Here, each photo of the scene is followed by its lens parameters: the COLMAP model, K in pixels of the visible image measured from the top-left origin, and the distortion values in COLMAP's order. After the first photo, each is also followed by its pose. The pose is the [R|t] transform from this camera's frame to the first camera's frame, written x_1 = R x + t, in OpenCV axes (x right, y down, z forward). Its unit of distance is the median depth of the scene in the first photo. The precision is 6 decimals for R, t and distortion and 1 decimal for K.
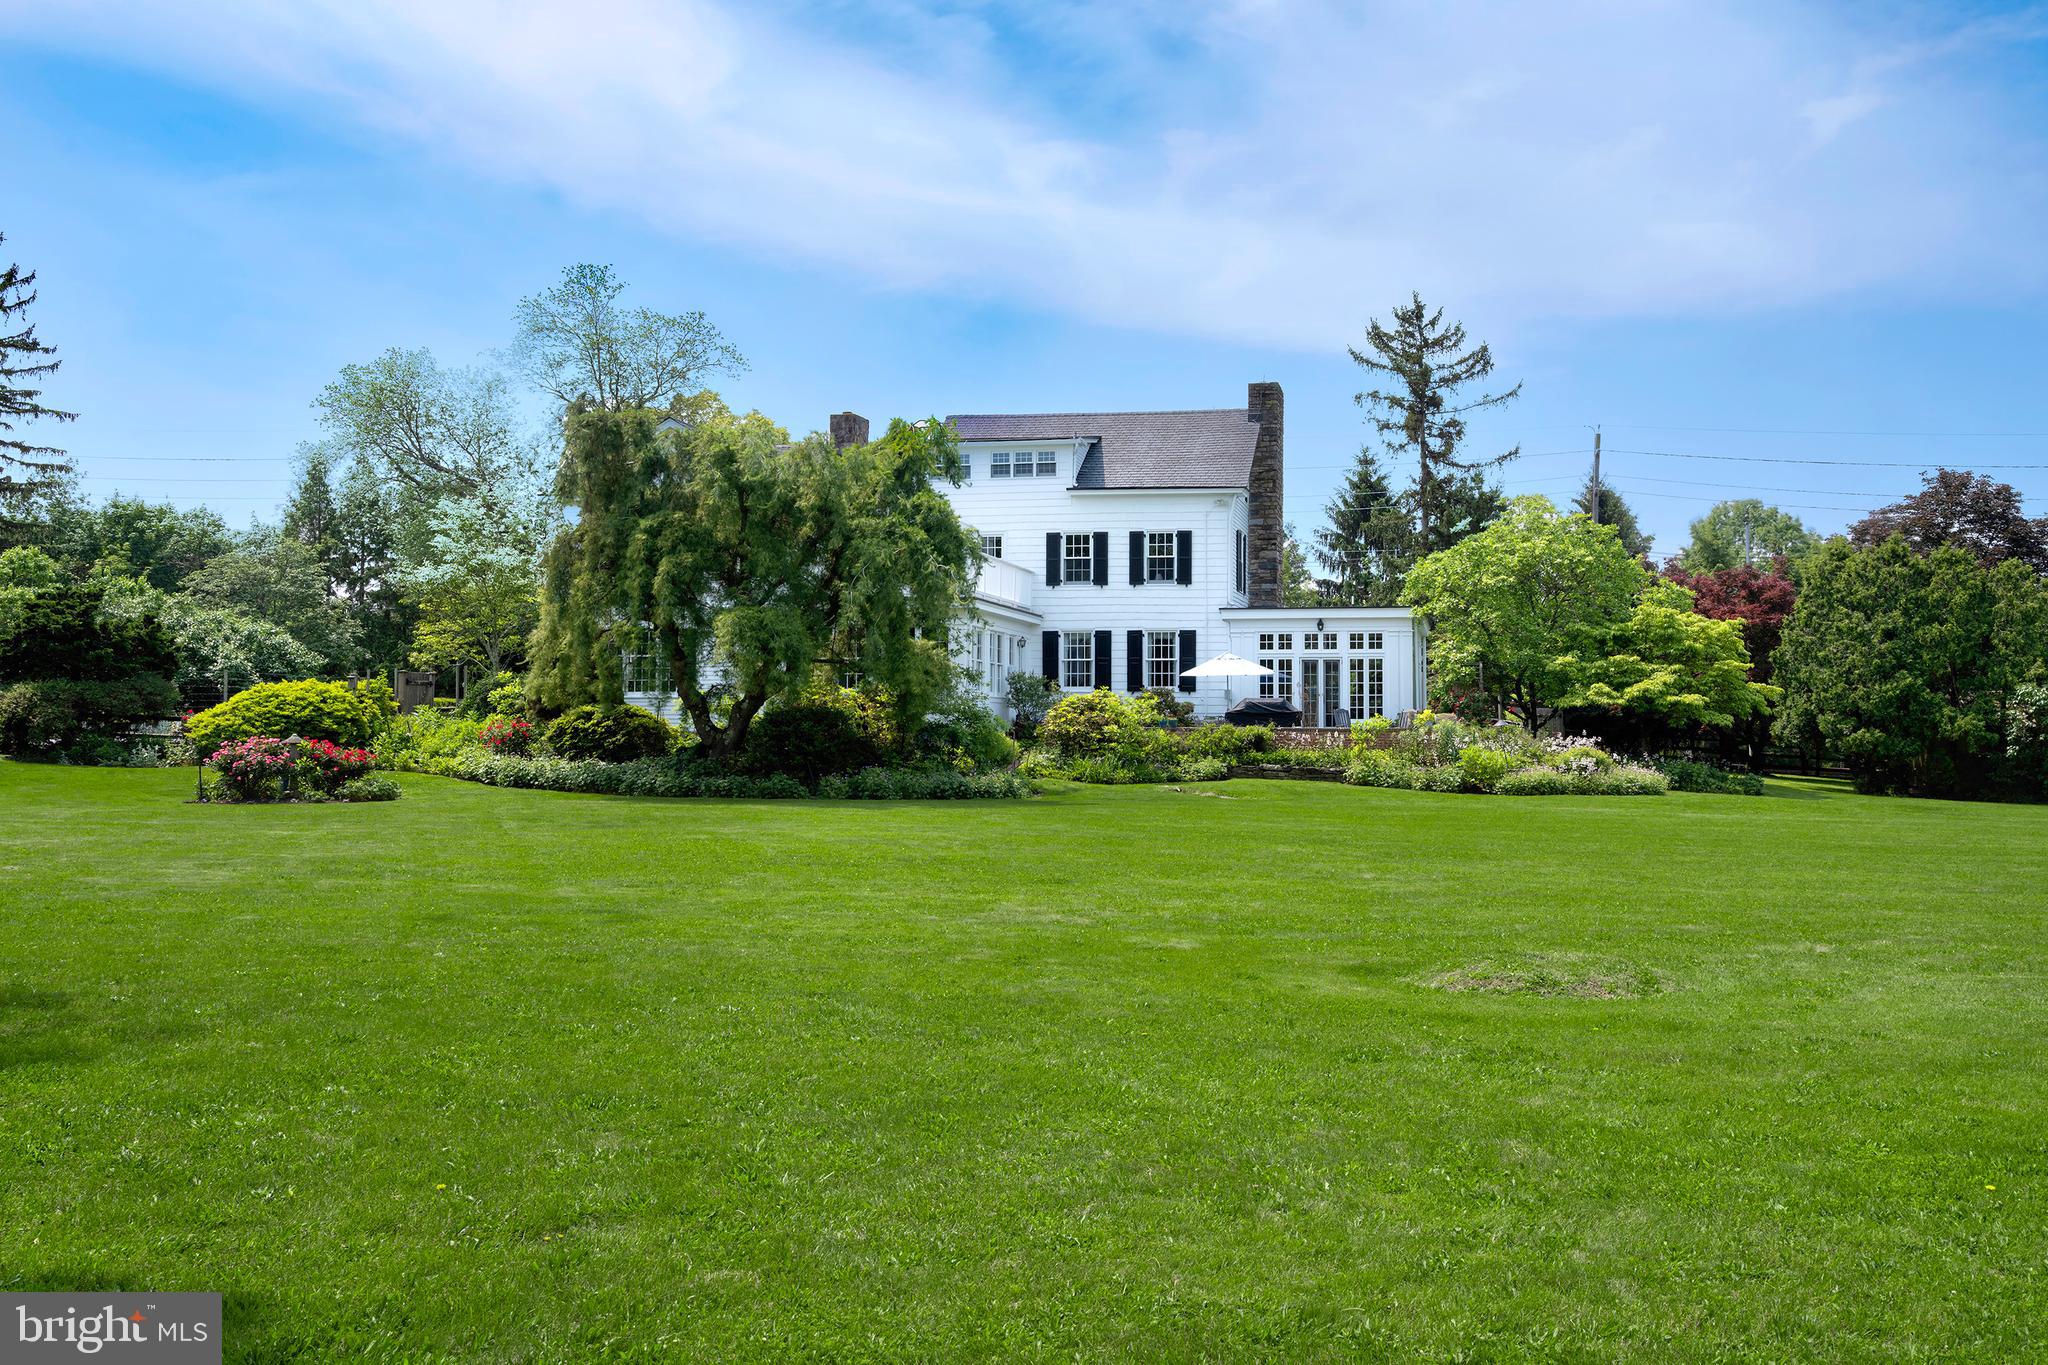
lens RADIAL K [[1738.0, 0, 1024.2], [0, 1738.0, 566.5], [0, 0, 1]] dist [0.007234, 0.002594]
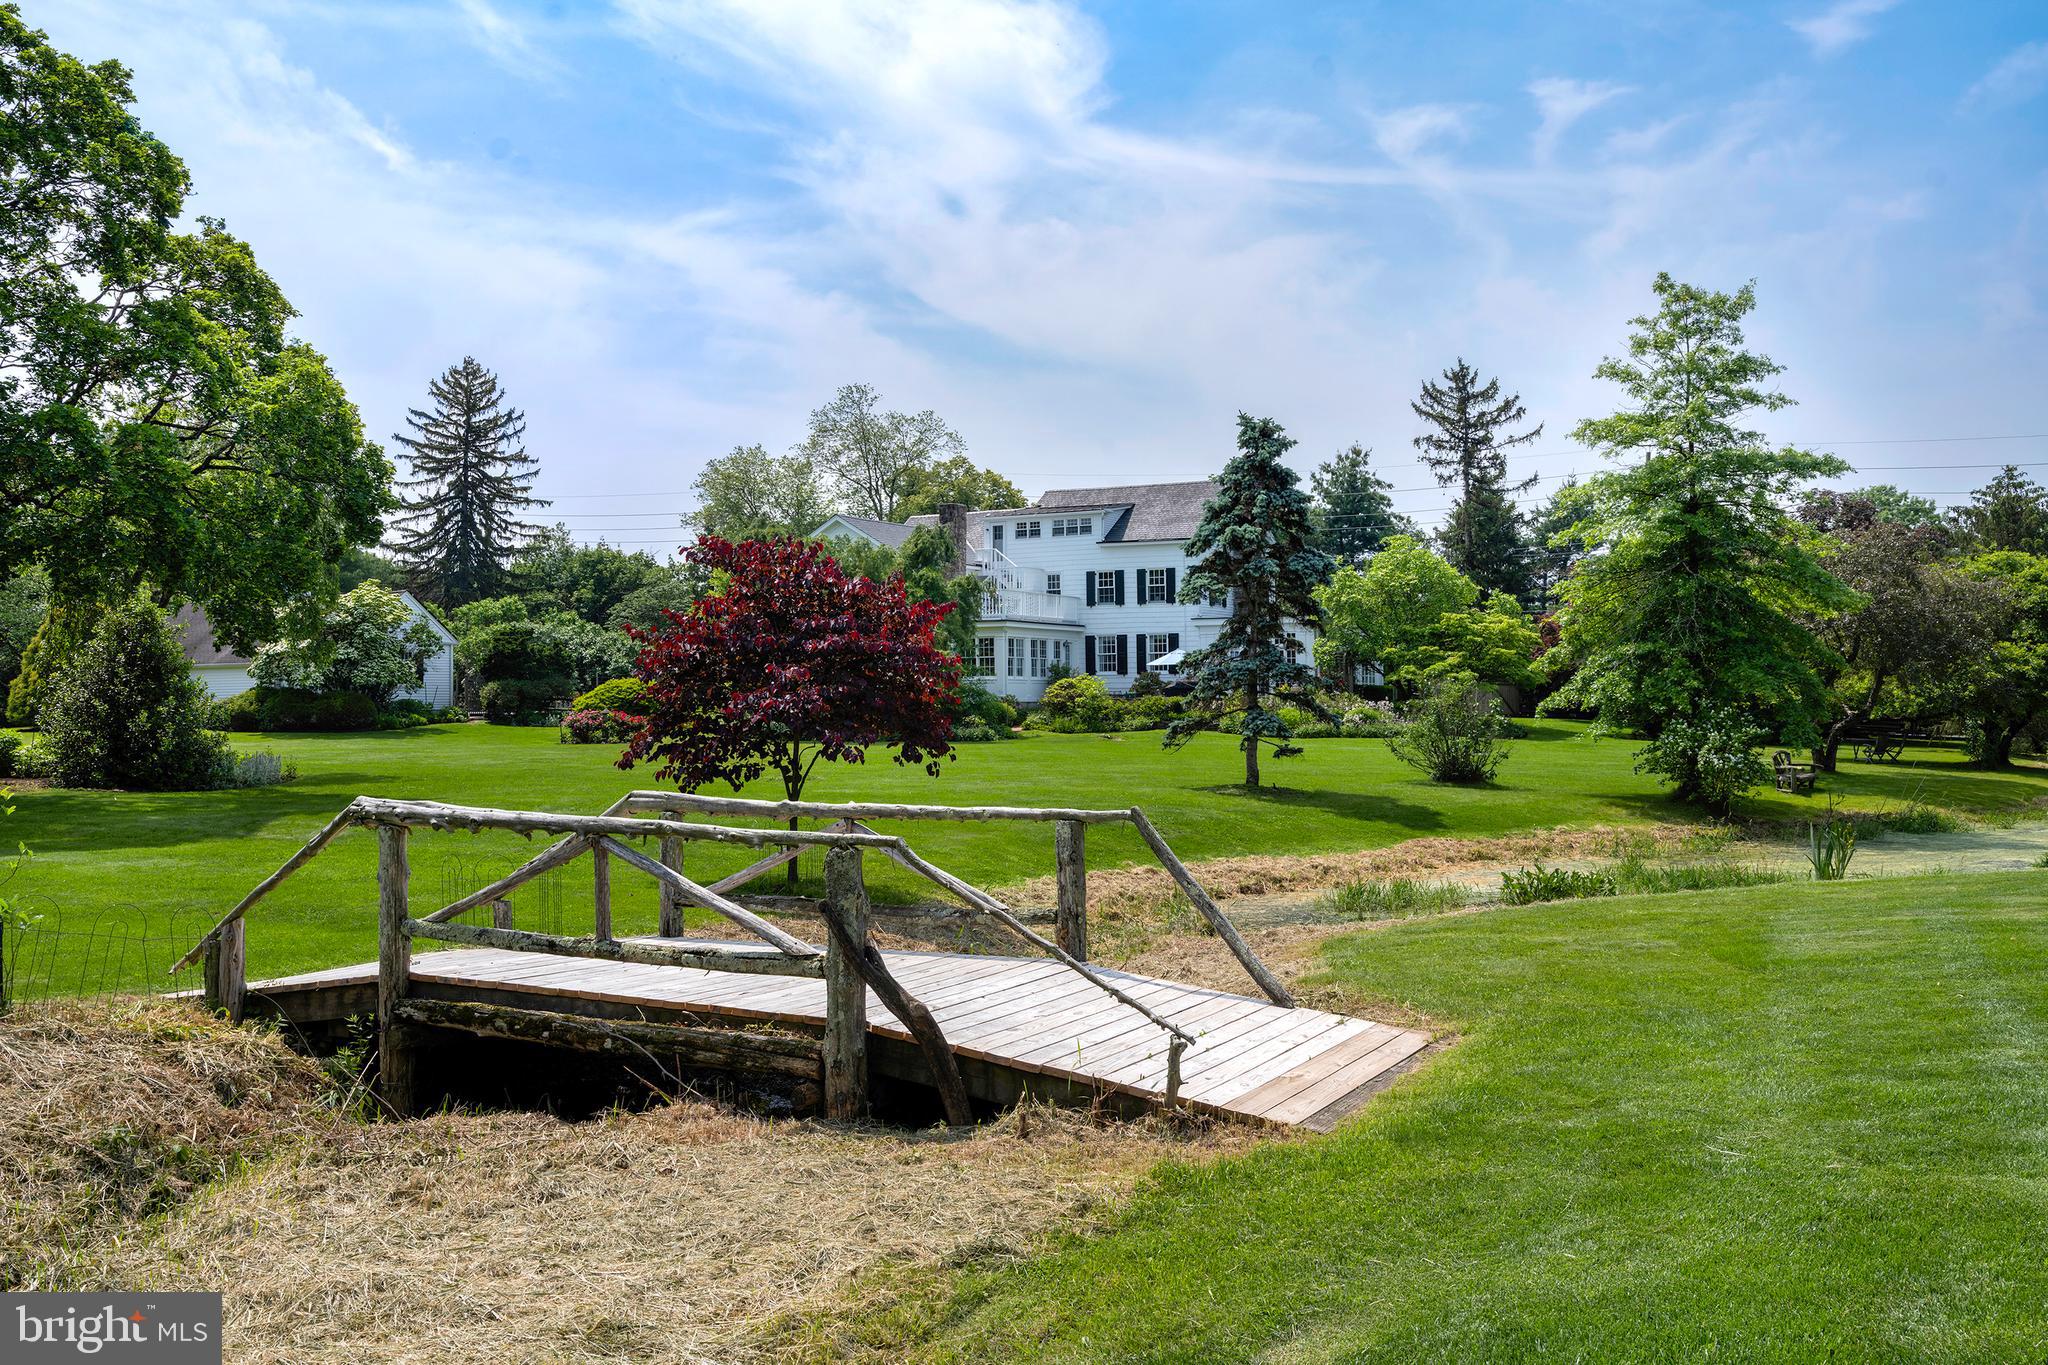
lens RADIAL K [[1738.0, 0, 1024.2], [0, 1738.0, 566.5], [0, 0, 1]] dist [0.007234, 0.002594]
pose [[0.958362, -0.033455, -0.283588, 0.398419], [0.039360, 0.999110, 0.015149, -0.049615], [0.282829, -0.025680, 0.958827, -0.492029]]
